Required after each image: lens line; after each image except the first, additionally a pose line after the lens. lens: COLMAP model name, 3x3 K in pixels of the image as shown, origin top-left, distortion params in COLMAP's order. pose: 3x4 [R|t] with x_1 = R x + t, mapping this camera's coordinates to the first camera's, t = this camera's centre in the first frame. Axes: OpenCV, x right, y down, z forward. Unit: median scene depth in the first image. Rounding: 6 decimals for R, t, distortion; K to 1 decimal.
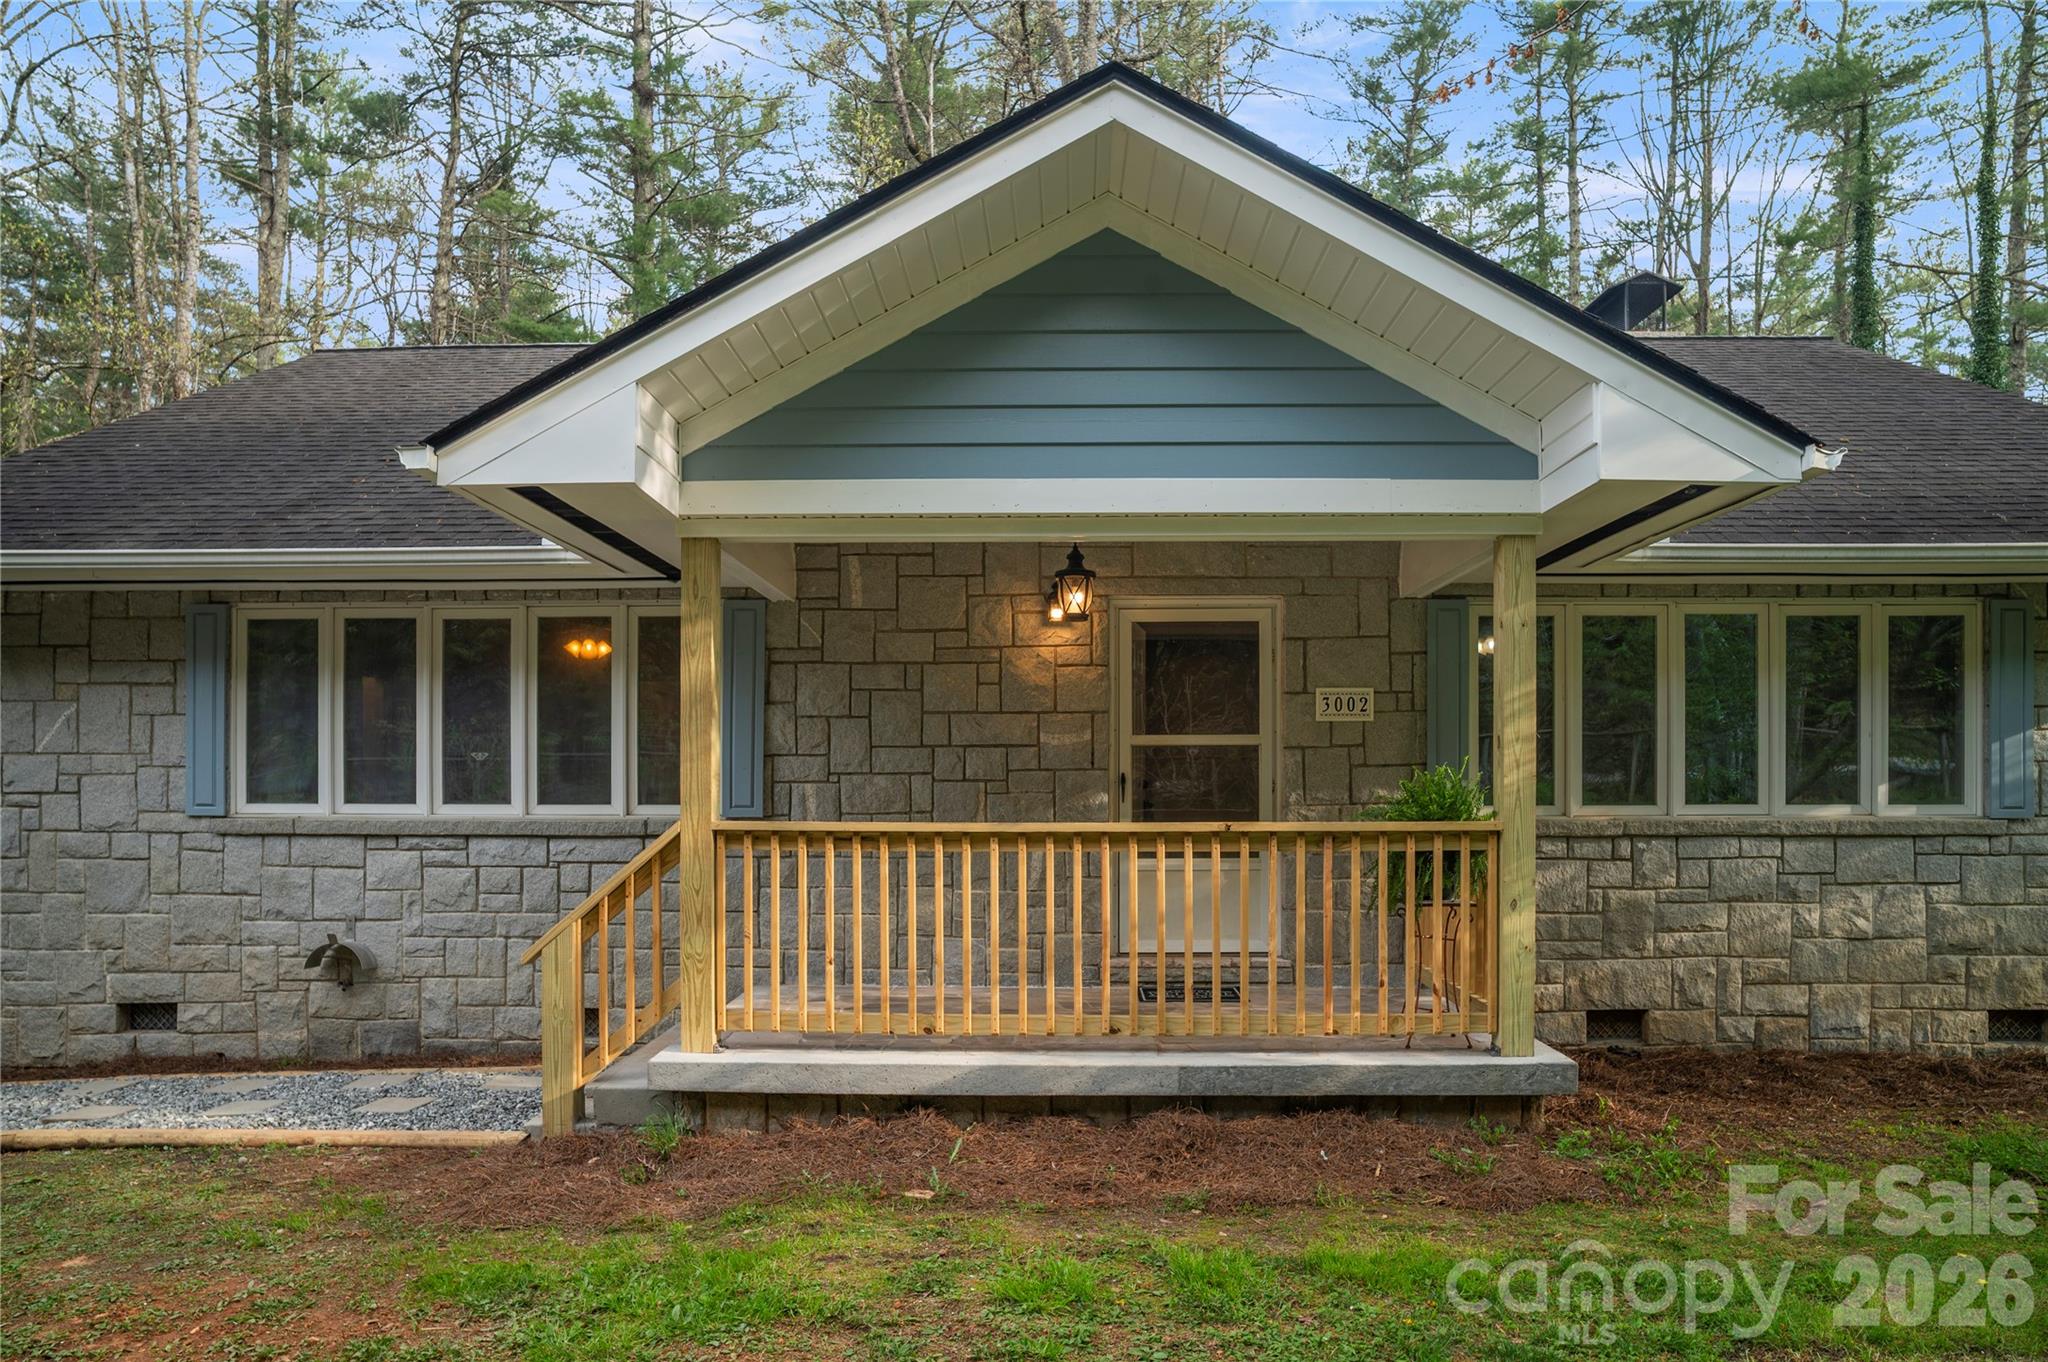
lens RADIAL K [[1248.1, 0, 1023.8], [0, 1248.1, 790.4], [0, 0, 1]] dist [-0.003130, -0.000490]
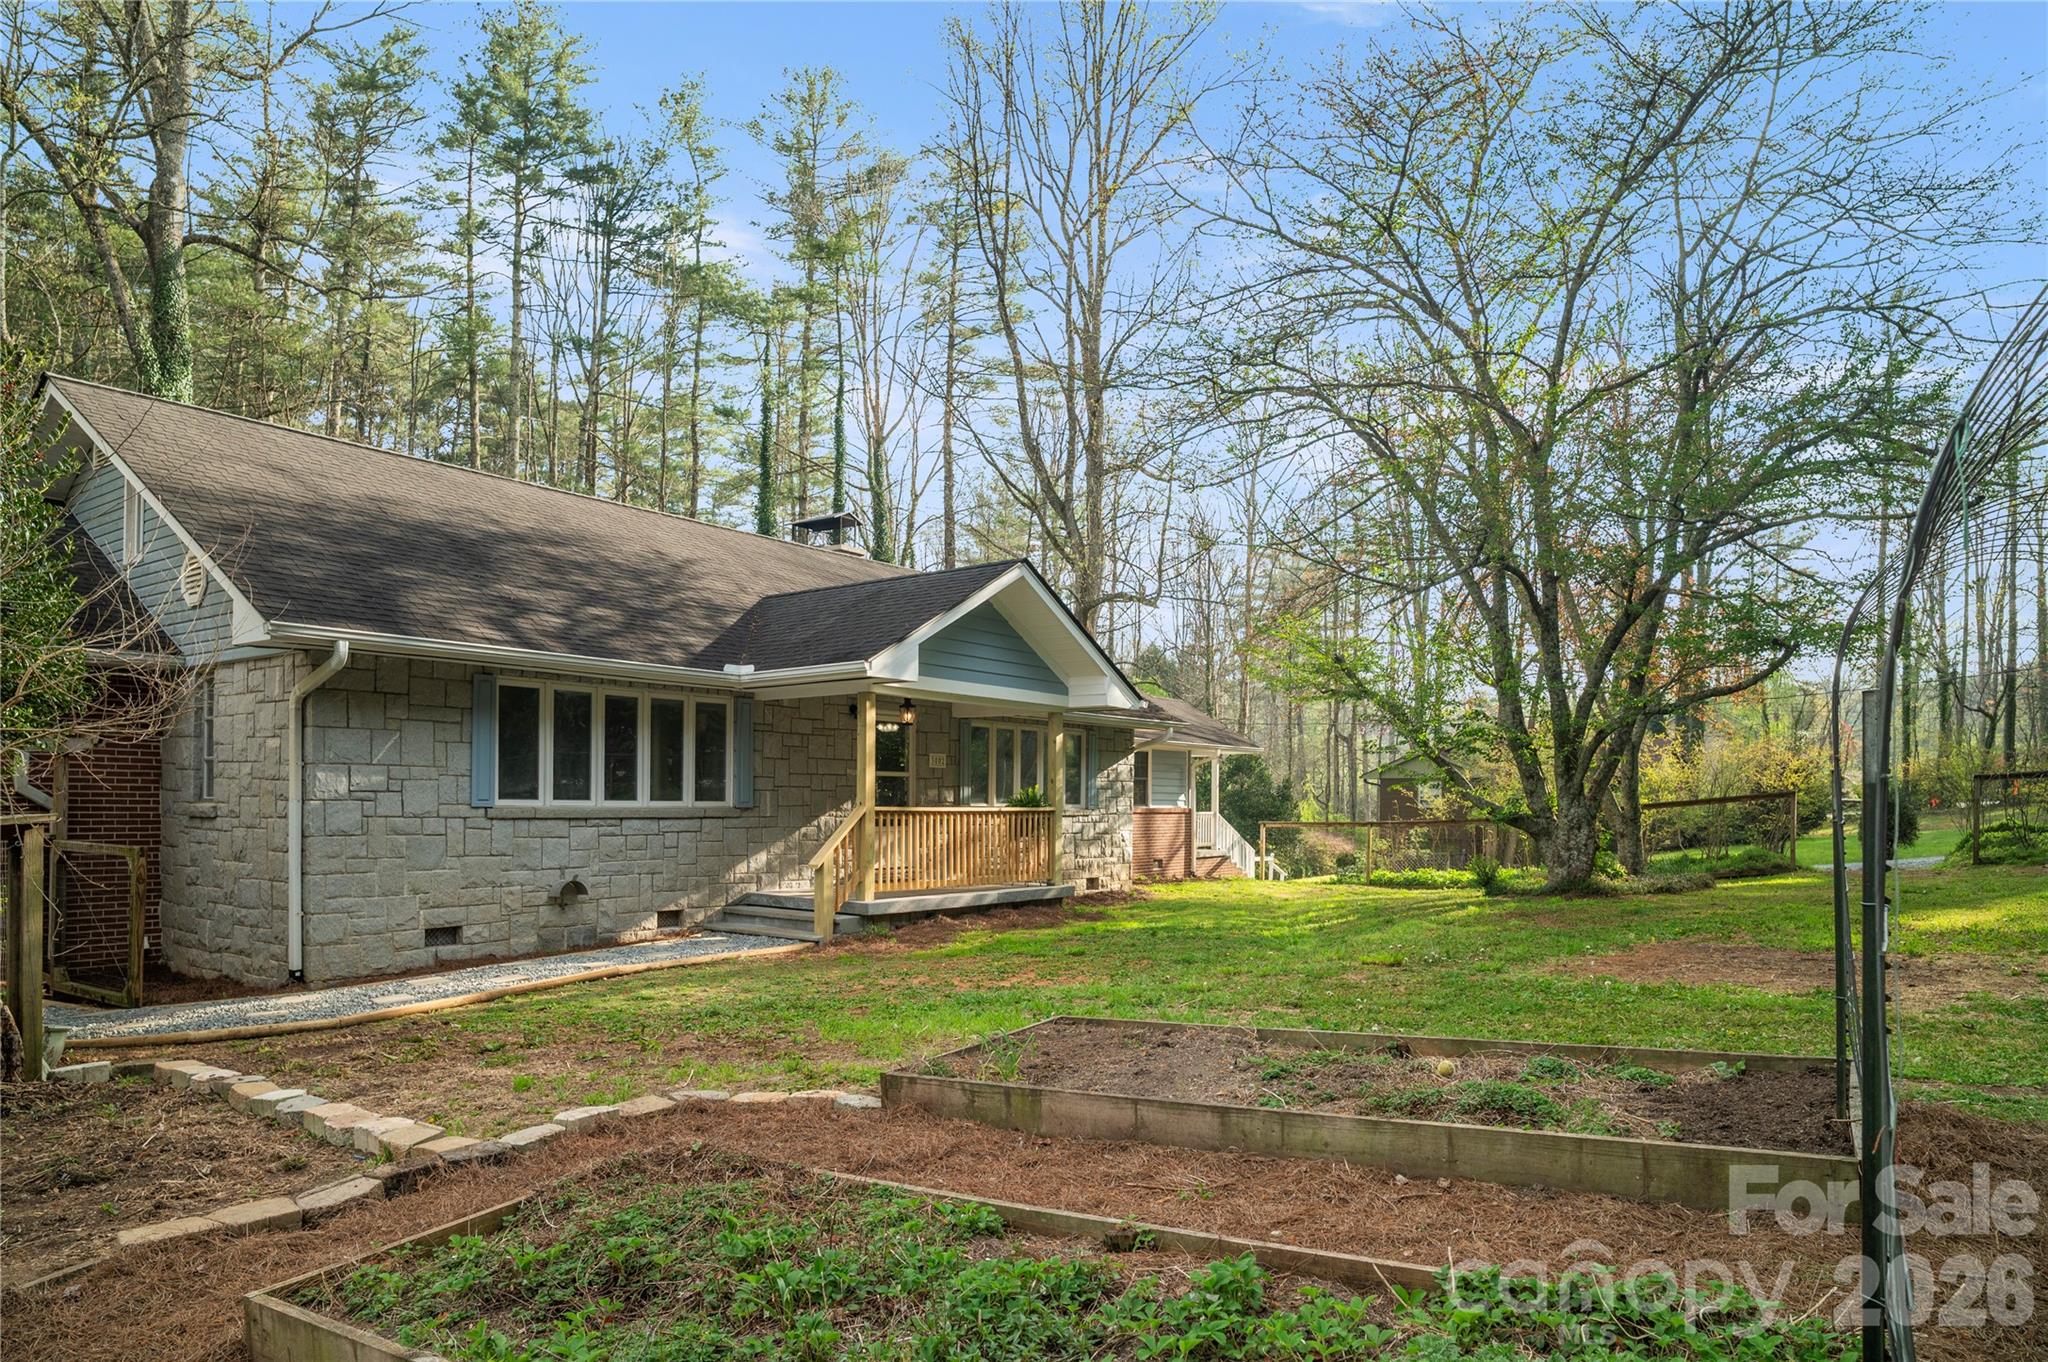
lens RADIAL K [[1248.1, 0, 1023.8], [0, 1248.1, 790.4], [0, 0, 1]] dist [-0.003130, -0.000490]
pose [[0.582463, 0.012982, 0.812754, -1.552395], [-0.004154, 0.999907, -0.012995, 0.016954], [-0.812847, 0.004193, 0.582463, -0.500312]]
